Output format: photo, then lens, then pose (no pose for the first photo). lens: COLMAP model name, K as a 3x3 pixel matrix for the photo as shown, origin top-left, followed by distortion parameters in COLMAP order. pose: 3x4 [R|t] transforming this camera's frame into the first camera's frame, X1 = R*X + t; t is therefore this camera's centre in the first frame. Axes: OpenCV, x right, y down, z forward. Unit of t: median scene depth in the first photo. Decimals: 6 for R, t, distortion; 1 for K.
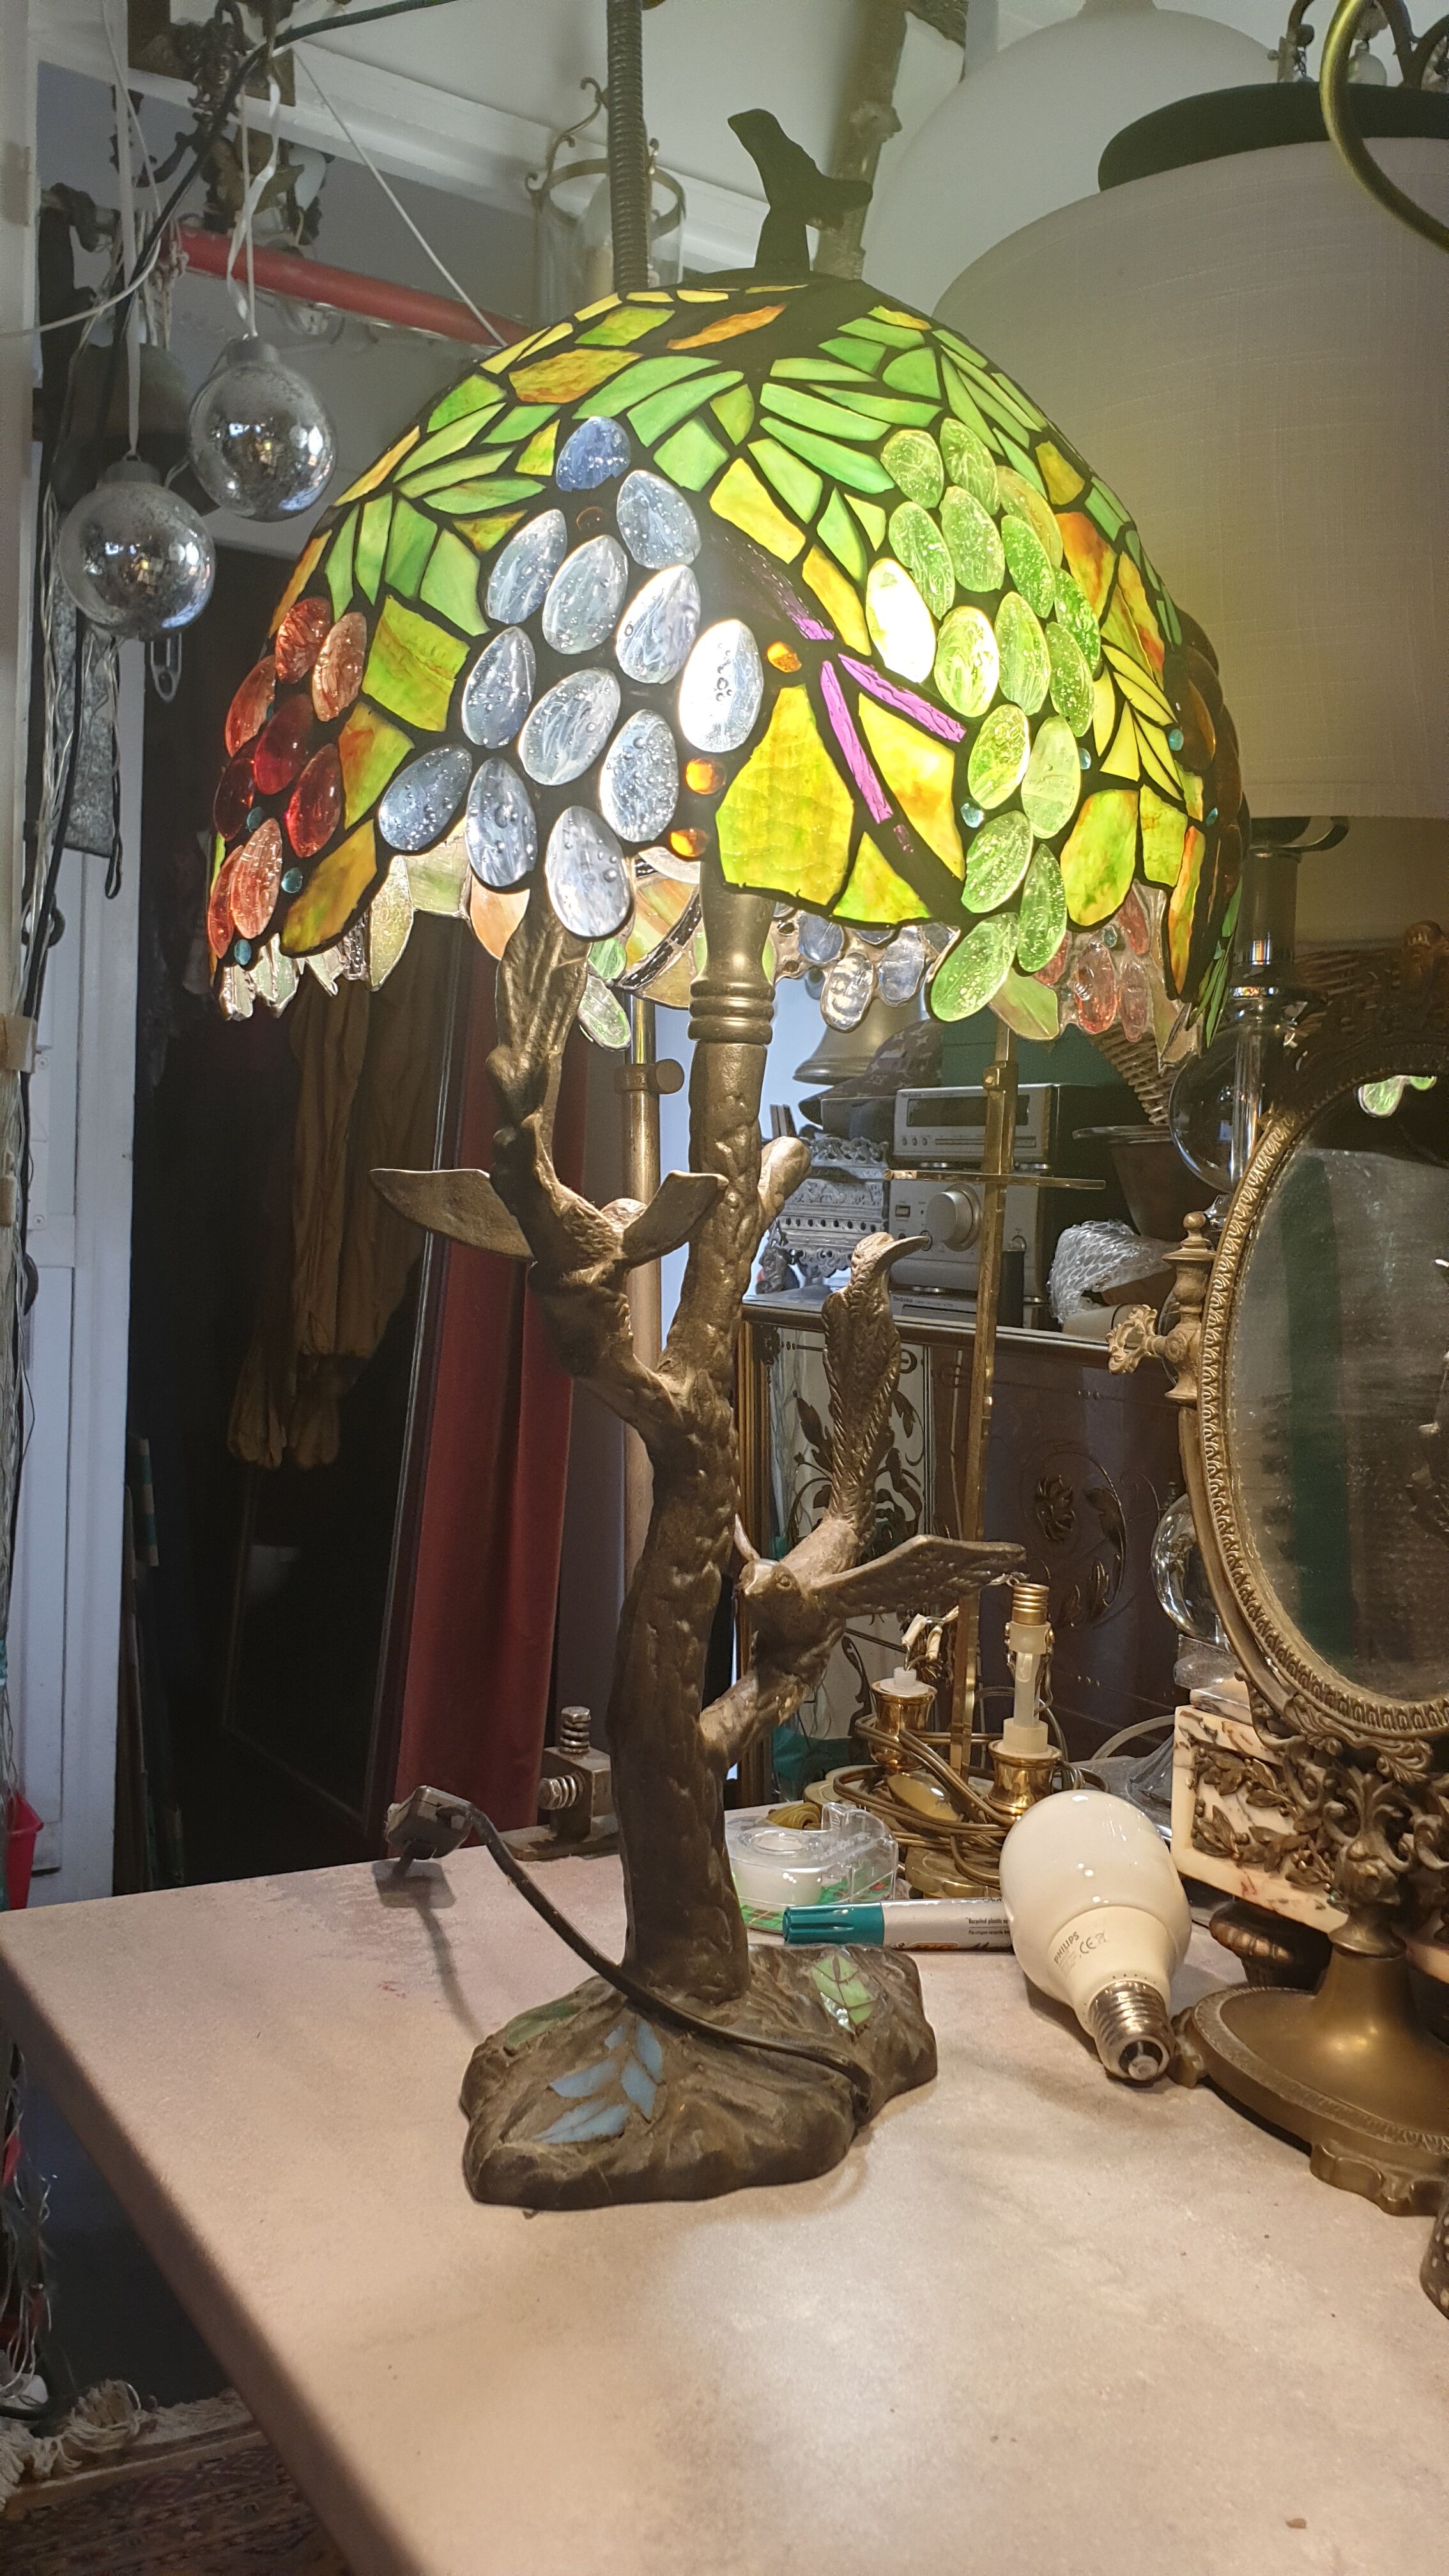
lens RADIAL K [[1976.1, 0, 724.5], [0, 1976.1, 1288.0], [0, 0, 1]] dist [-0.044100, 0.118258]
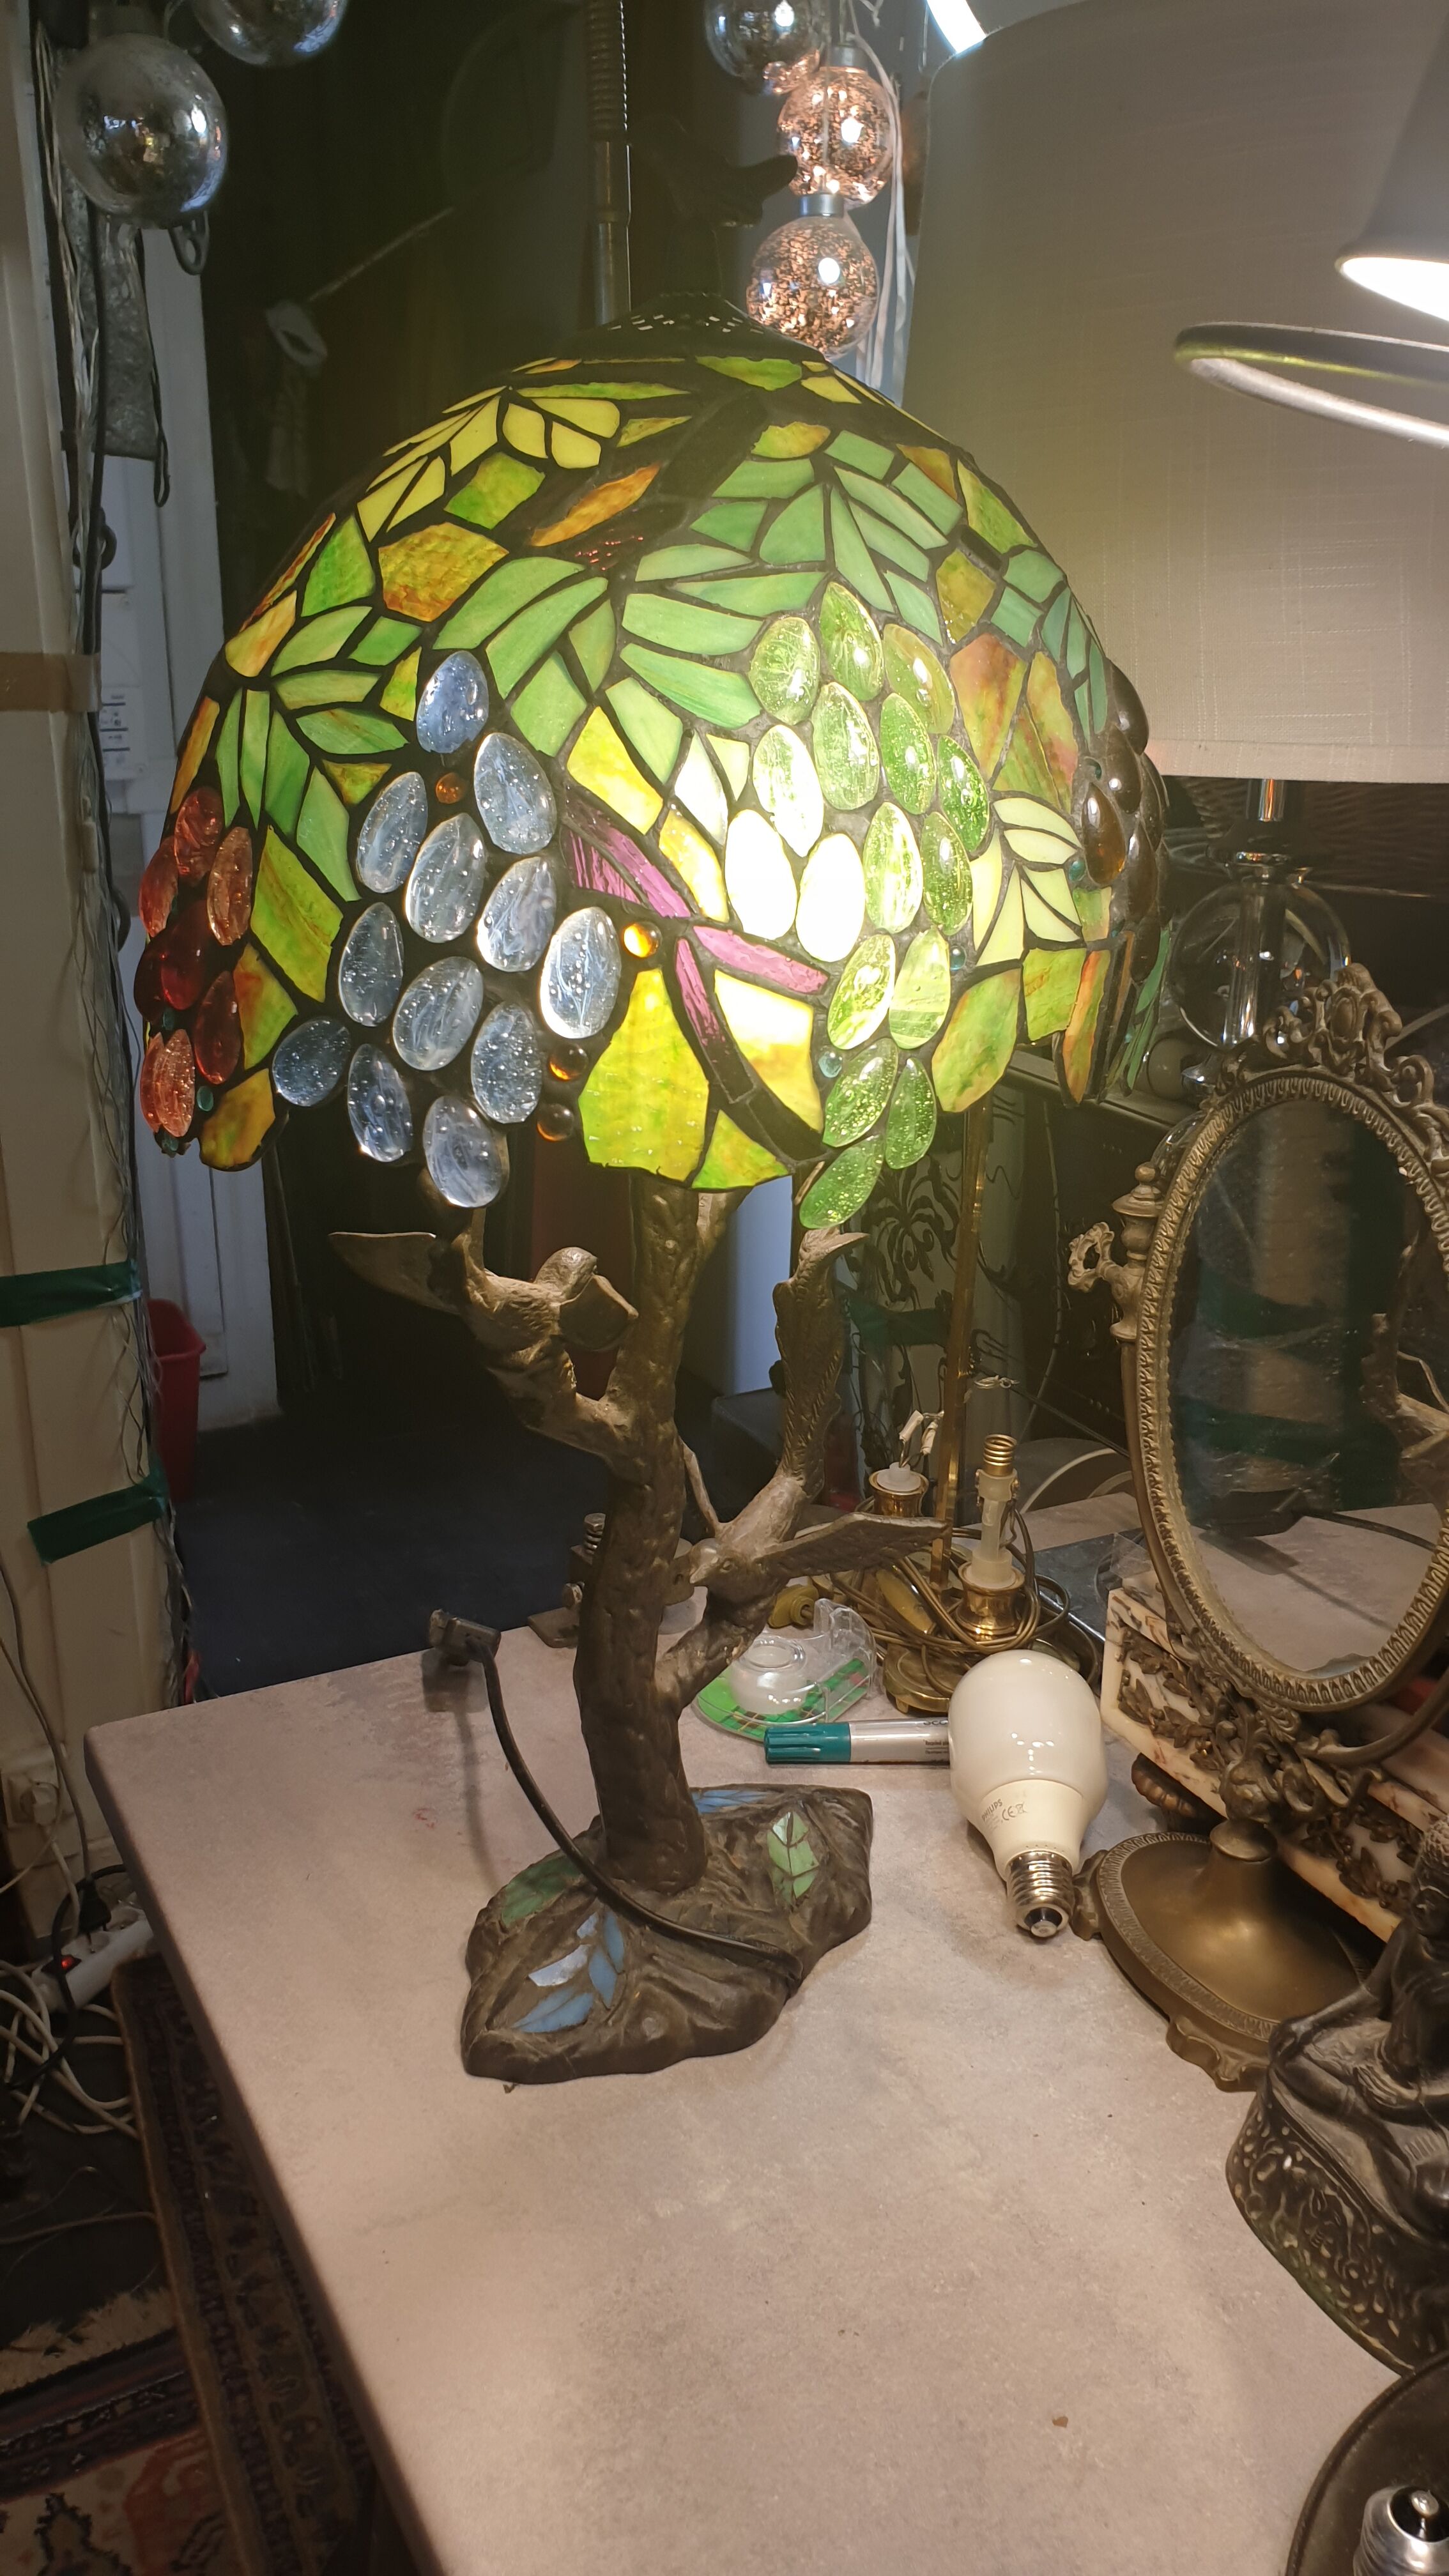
lens RADIAL K [[1957.6, 0, 724.5], [0, 1957.6, 1288.0], [0, 0, 1]] dist [0.014972, -0.000298]
pose [[0.996826, 0.005628, -0.079408, 0.140245], [0.018817, 0.952574, 0.303725, -0.409401], [0.077352, -0.304255, 0.949445, -0.018858]]
